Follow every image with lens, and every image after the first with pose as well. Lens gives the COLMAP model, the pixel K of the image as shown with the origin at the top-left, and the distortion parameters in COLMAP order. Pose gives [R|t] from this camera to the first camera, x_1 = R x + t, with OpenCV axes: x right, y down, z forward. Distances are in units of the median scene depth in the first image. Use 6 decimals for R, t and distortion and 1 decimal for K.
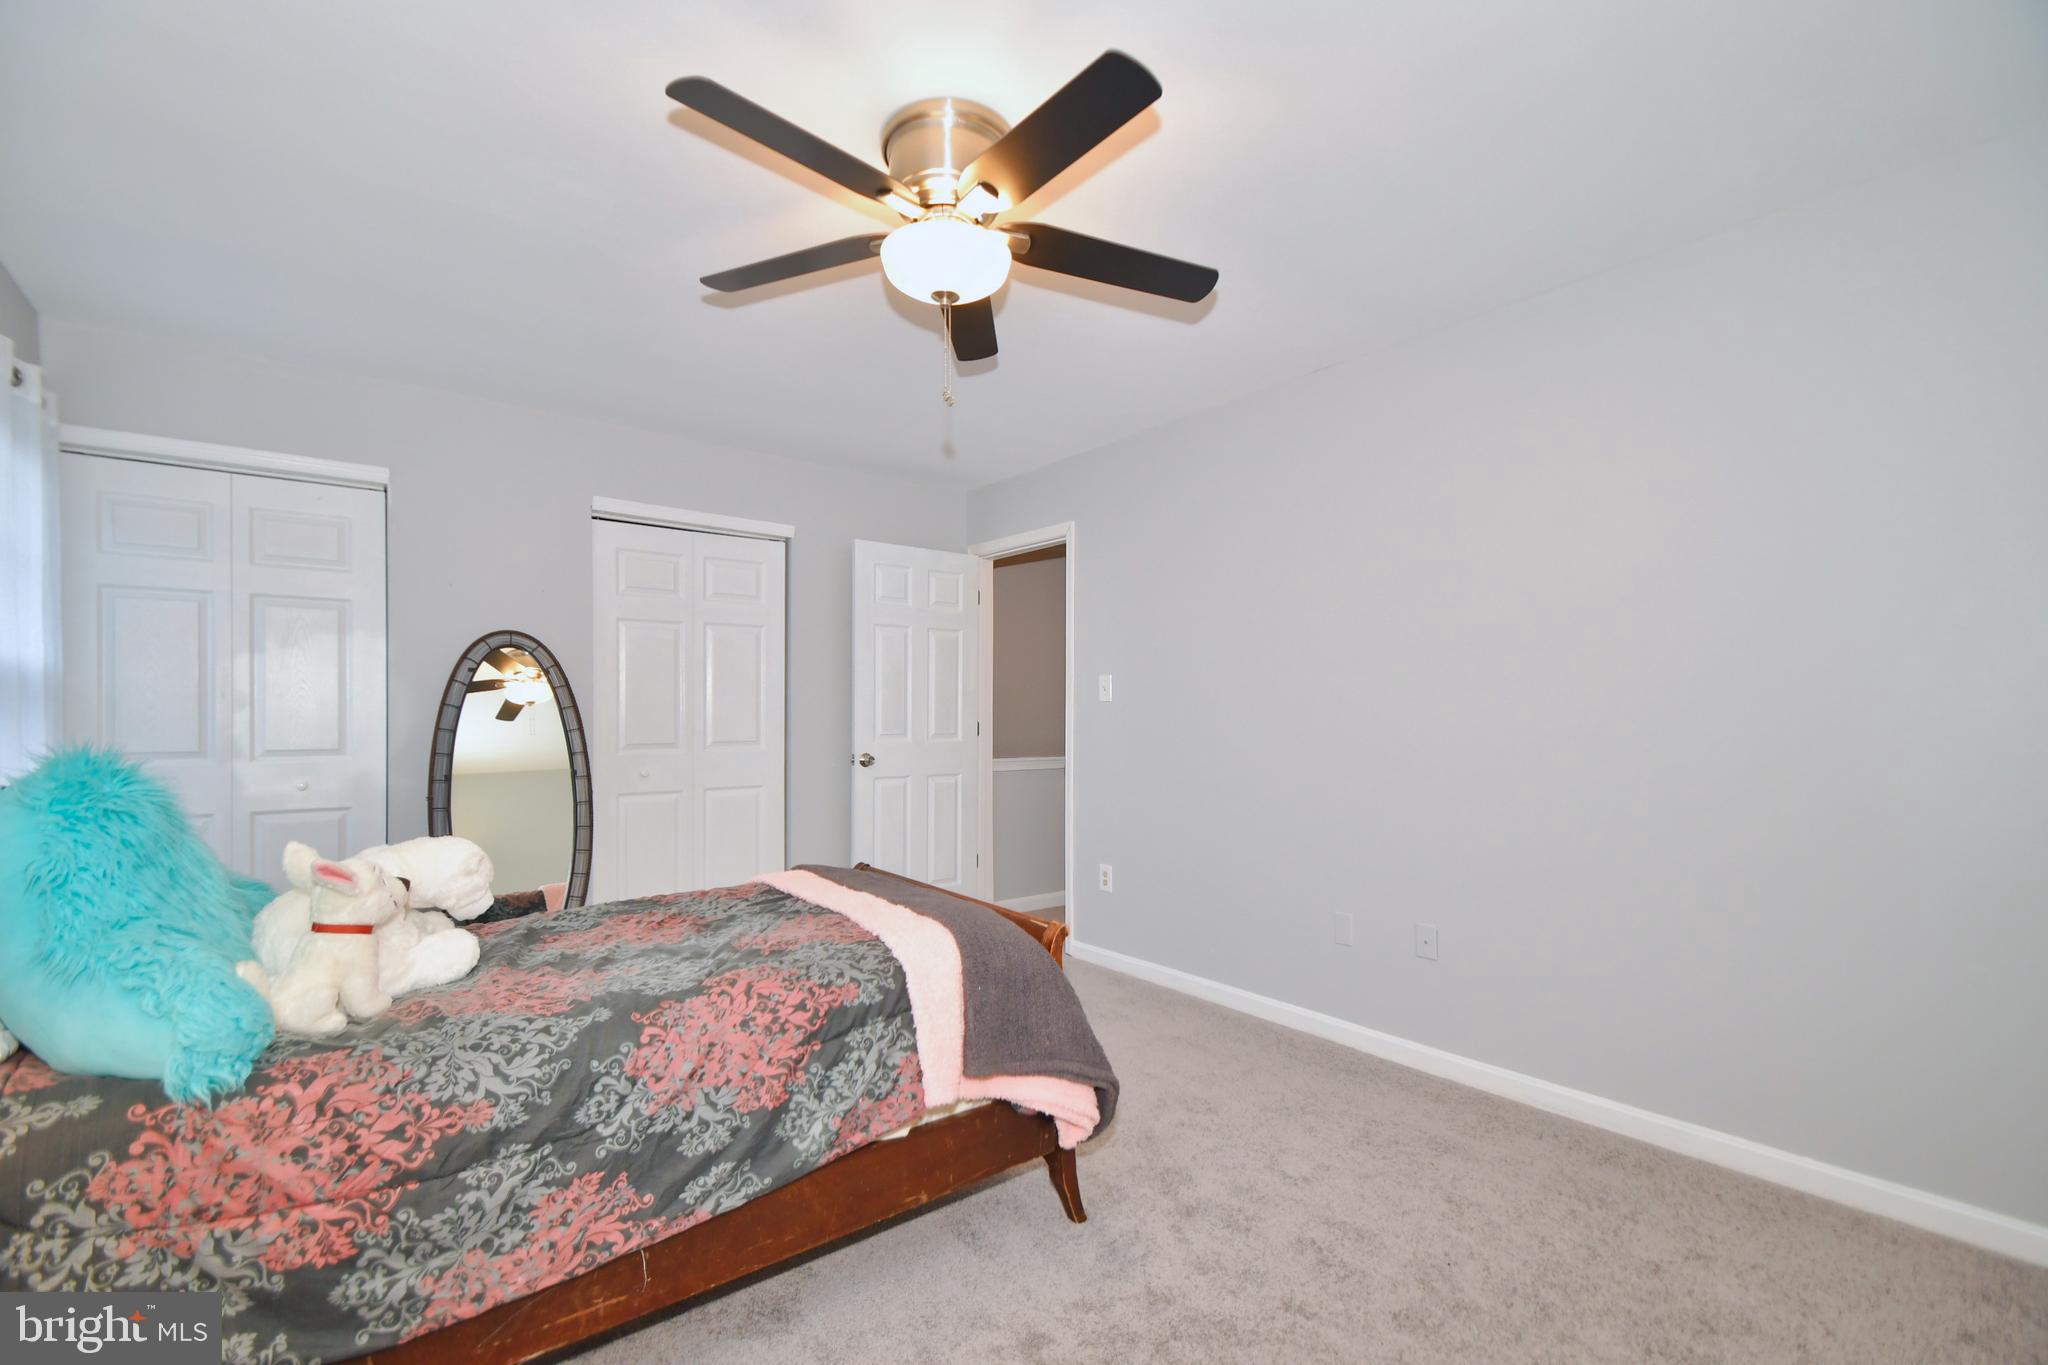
lens RADIAL K [[909.4, 0, 987.2], [0, 909.4, 689.2], [0, 0, 1]] dist [-0.027508, -0.000170]
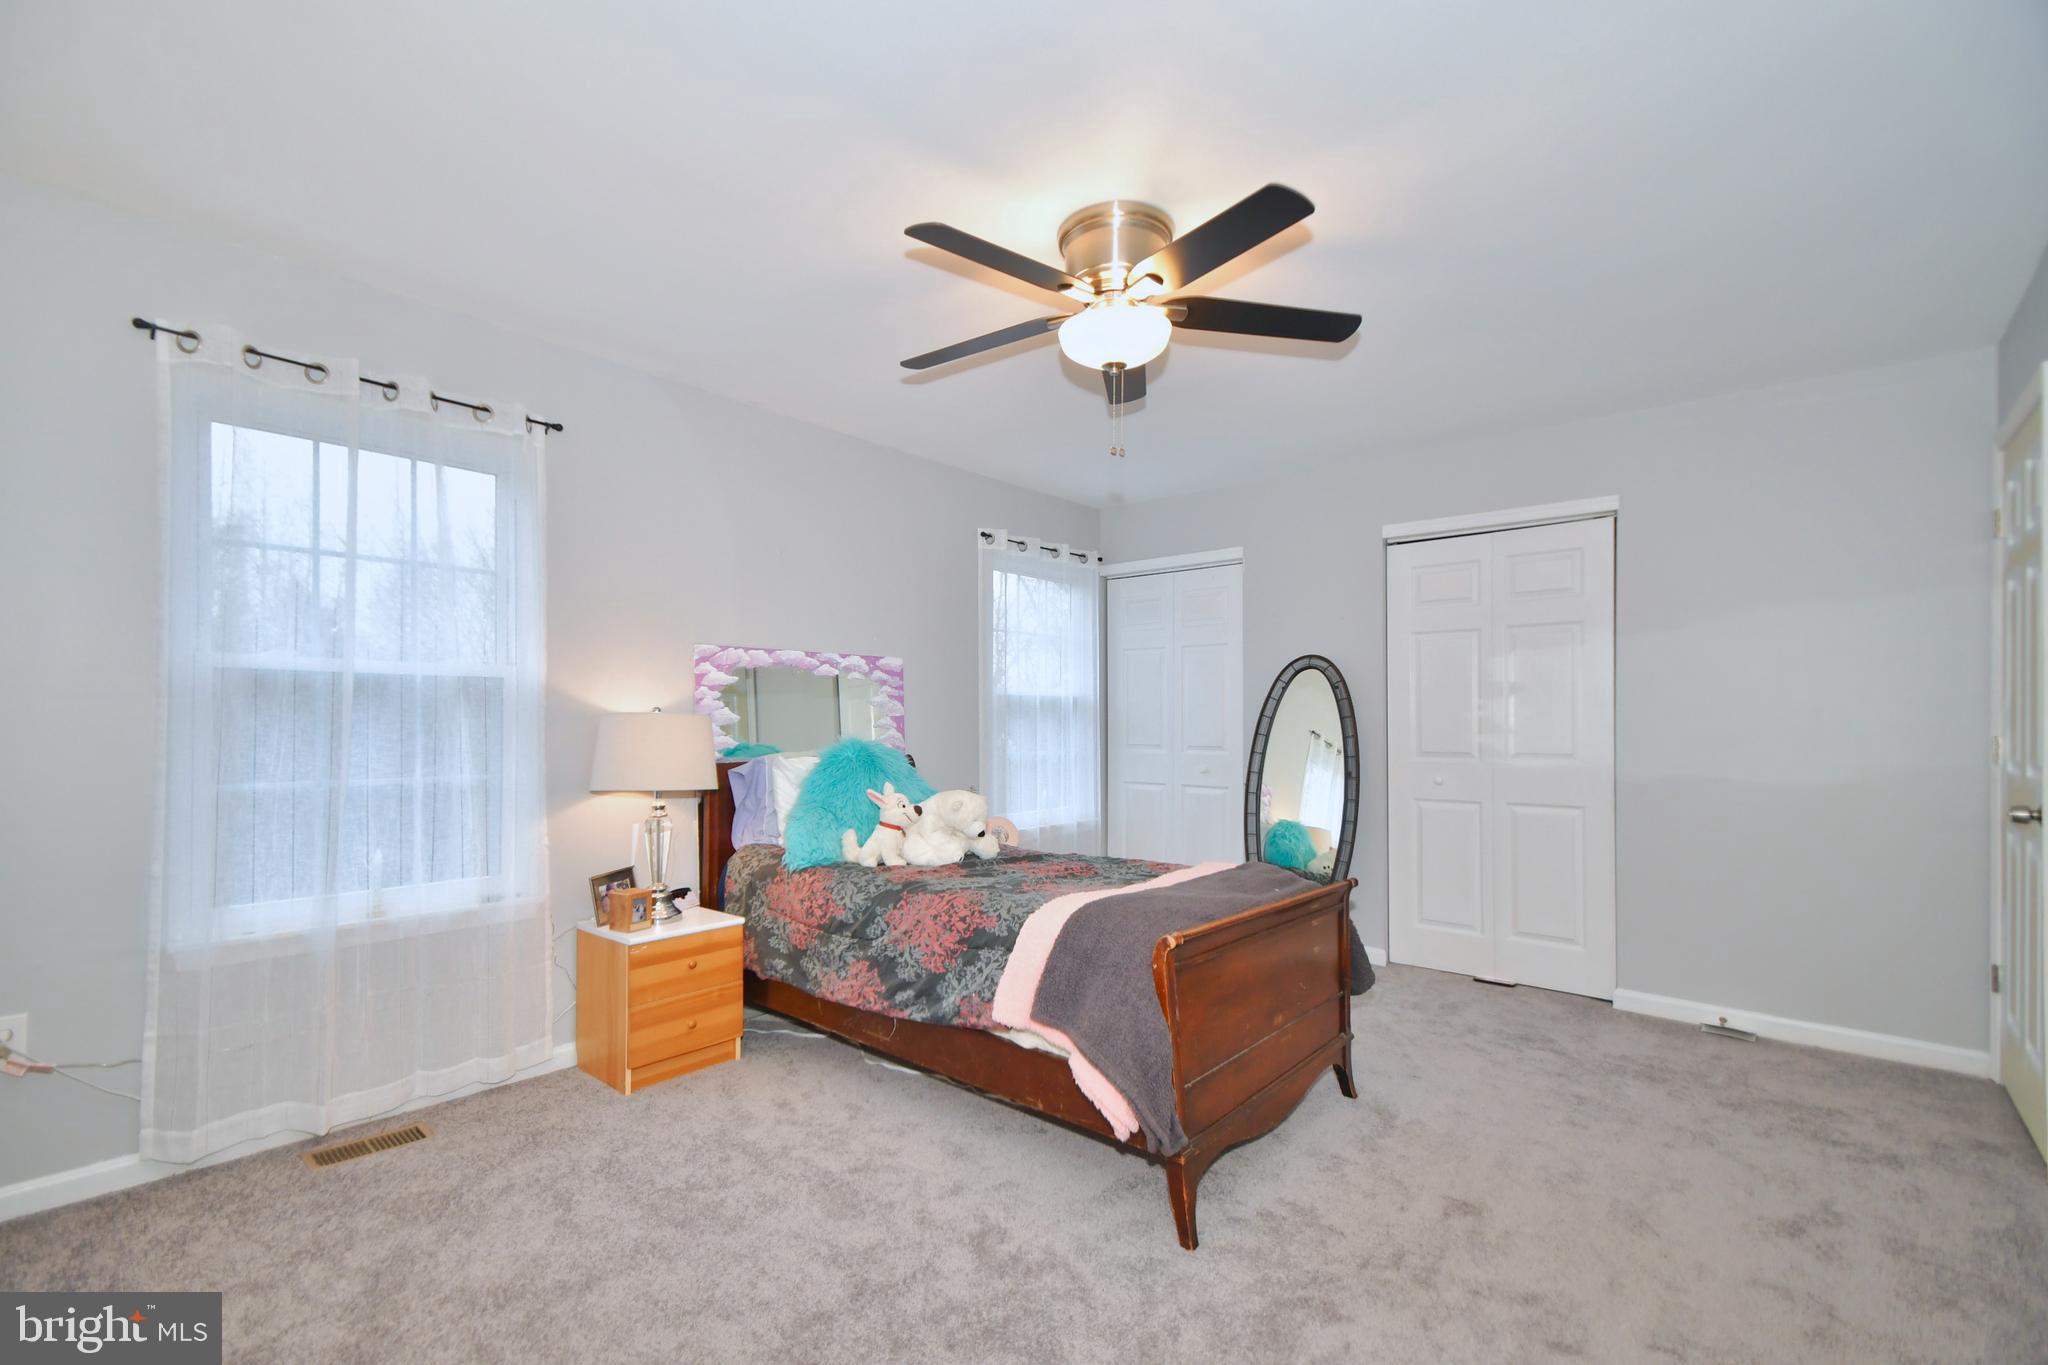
lens RADIAL K [[880.1, 0, 1022.7], [0, 880.1, 727.9], [0, 0, 1]] dist [-0.026585, -0.000071]
pose [[0.171110, 0.006293, -0.985232, 1.388334], [0.028516, 0.999529, 0.011337, 0.022800], [0.984839, -0.030034, 0.170850, 0.959021]]
